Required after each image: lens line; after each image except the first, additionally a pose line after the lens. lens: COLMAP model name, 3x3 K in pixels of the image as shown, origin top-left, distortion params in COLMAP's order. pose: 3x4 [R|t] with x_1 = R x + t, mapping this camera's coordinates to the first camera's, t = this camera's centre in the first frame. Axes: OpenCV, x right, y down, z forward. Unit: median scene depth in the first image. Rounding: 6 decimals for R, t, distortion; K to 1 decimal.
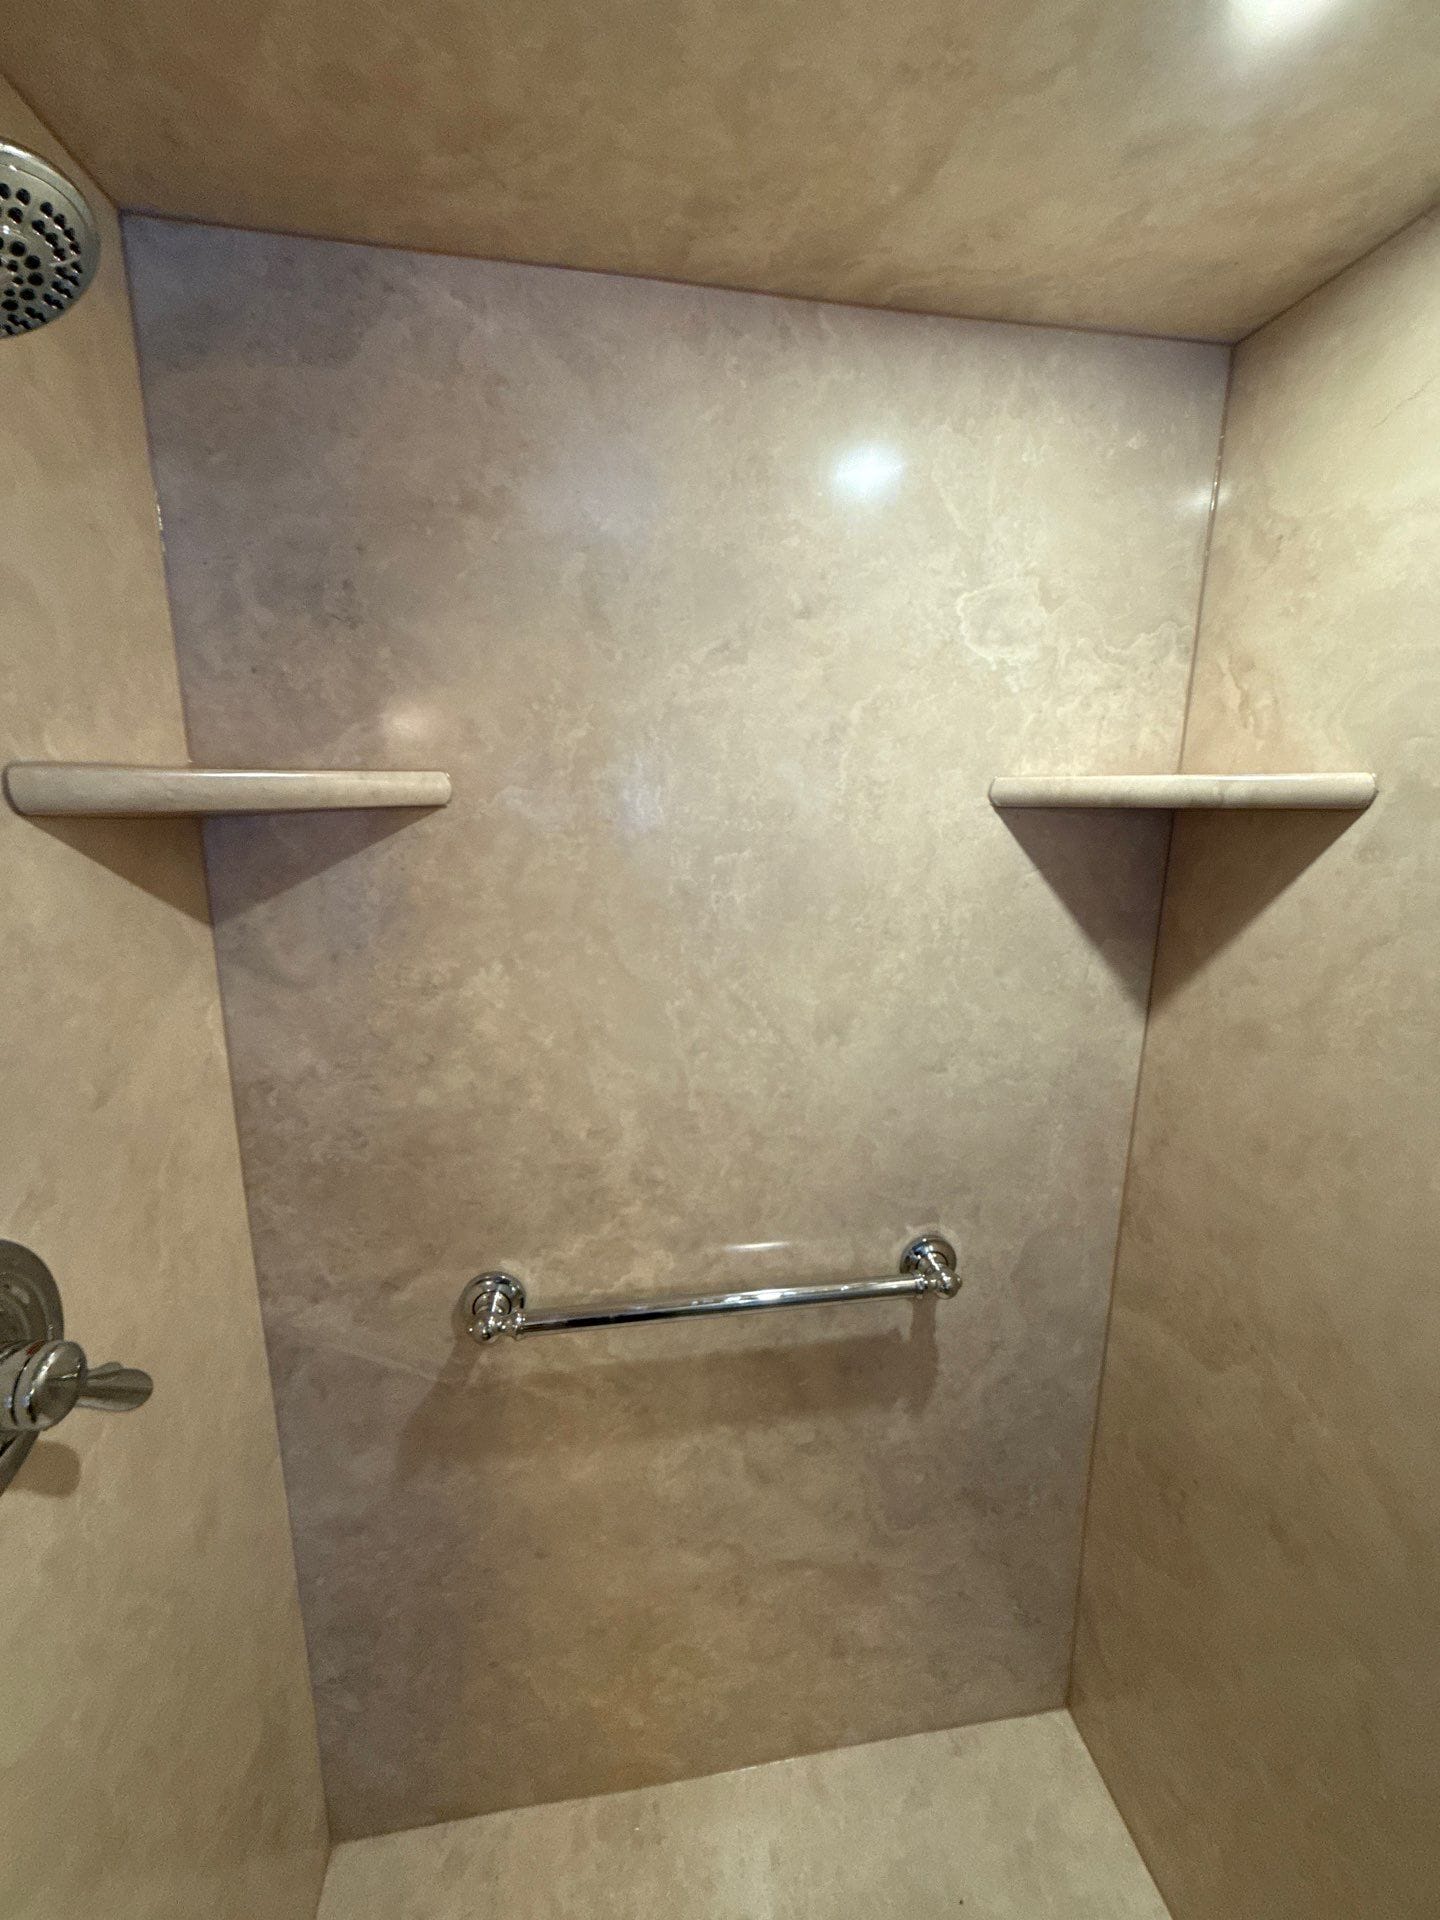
lens RADIAL K [[756.8, 0, 720.0], [0, 756.8, 960.0], [0, 0, 1]] dist [-0.002122, -0.000272]
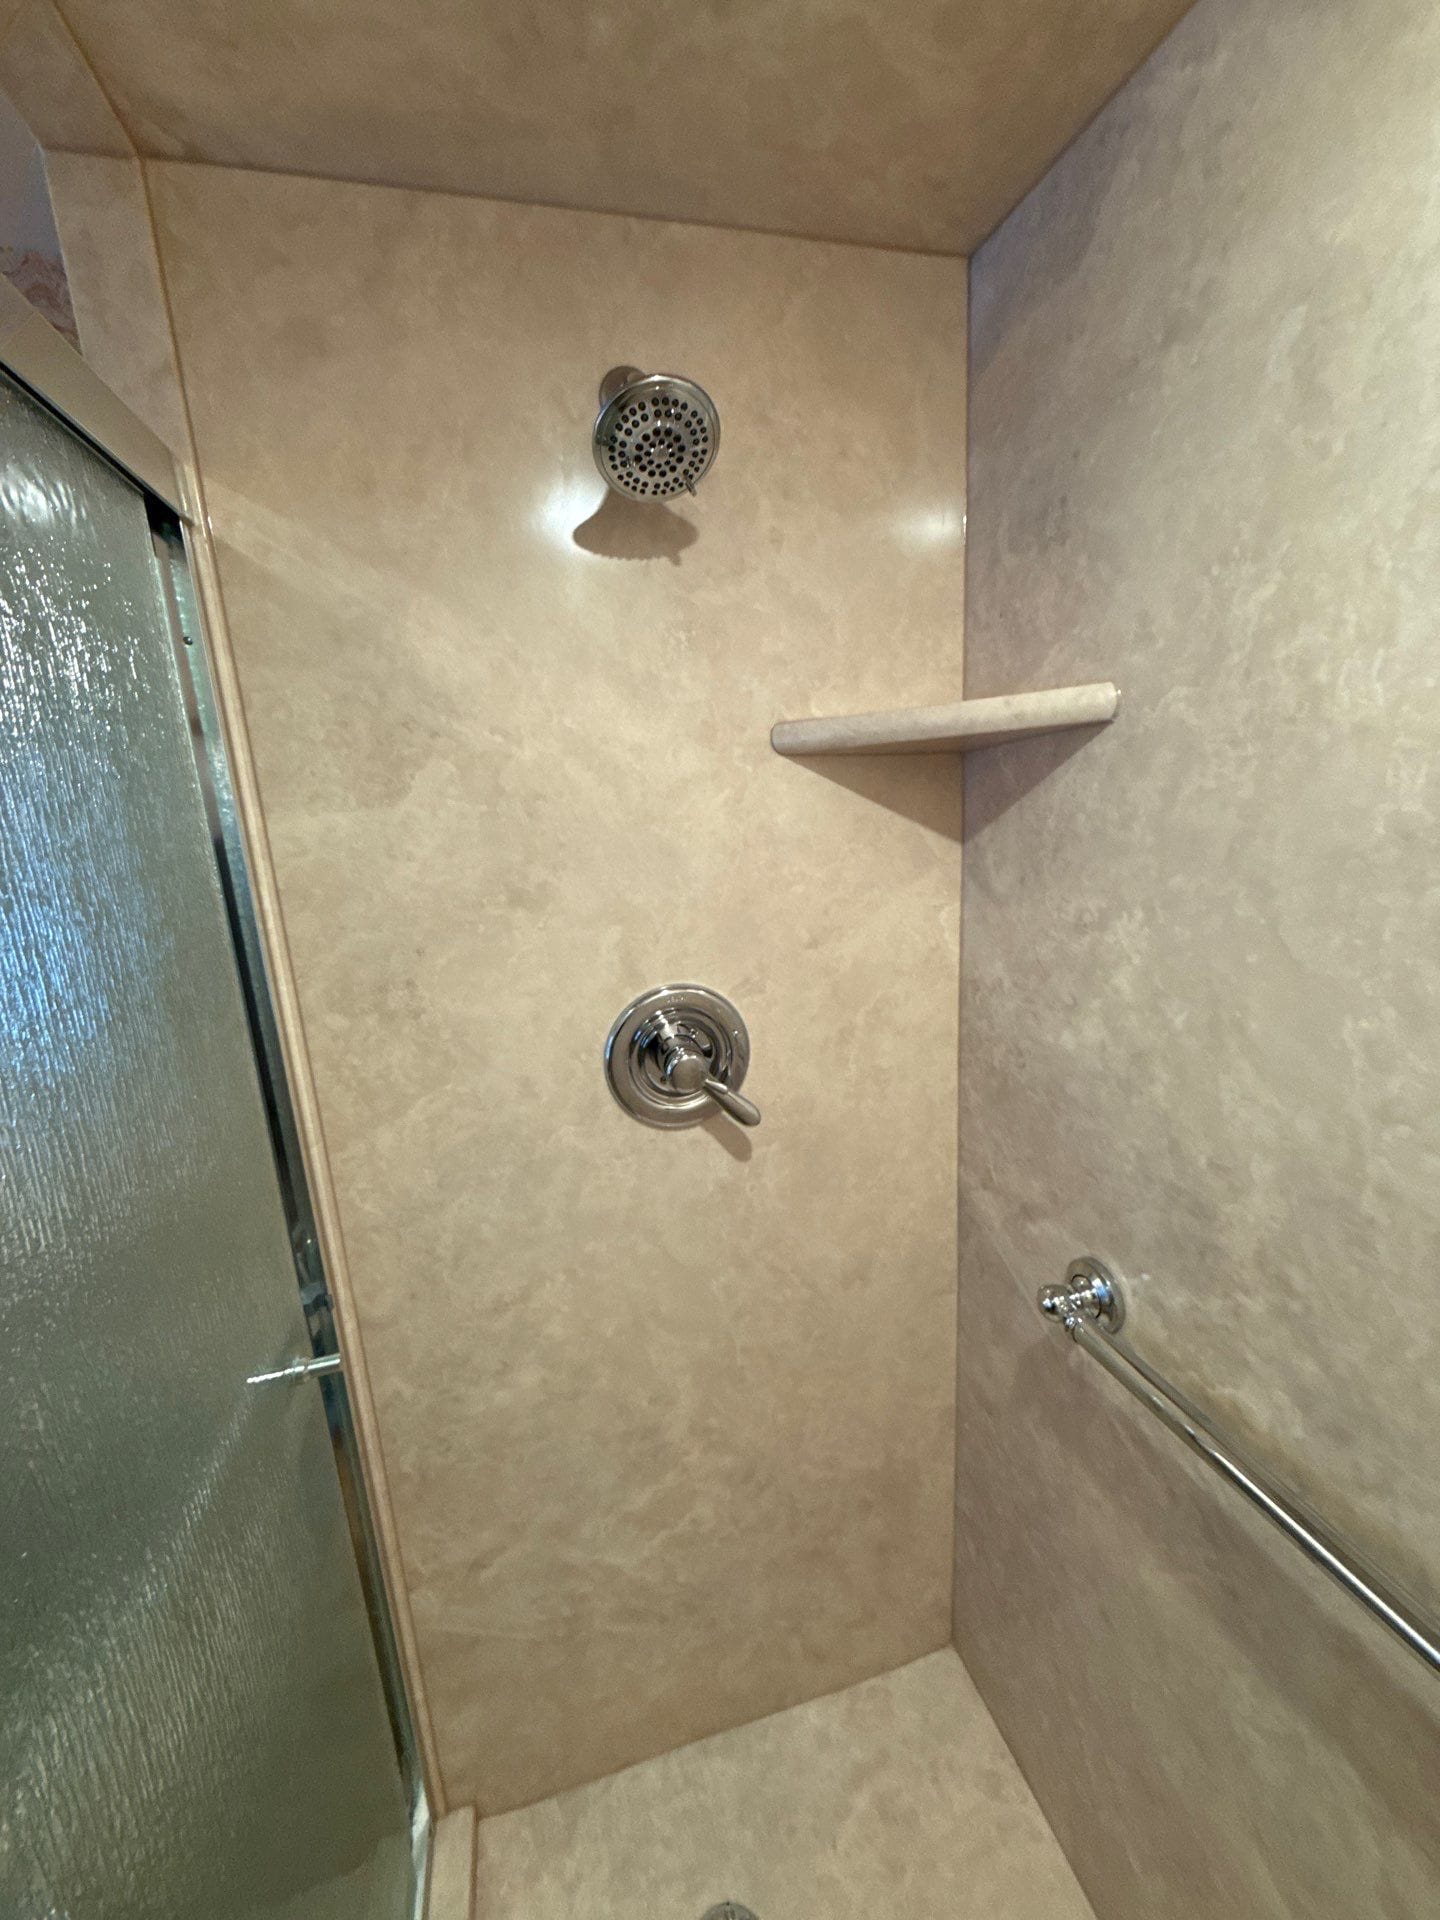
lens RADIAL K [[756.8, 0, 720.0], [0, 756.8, 960.0], [0, 0, 1]] dist [-0.002122, -0.000272]
pose [[0.116160, 0.201296, -0.972619, 0.464837], [-0.149970, 0.971575, 0.183169, -0.024815], [0.981843, 0.124586, 0.143047, 0.432326]]
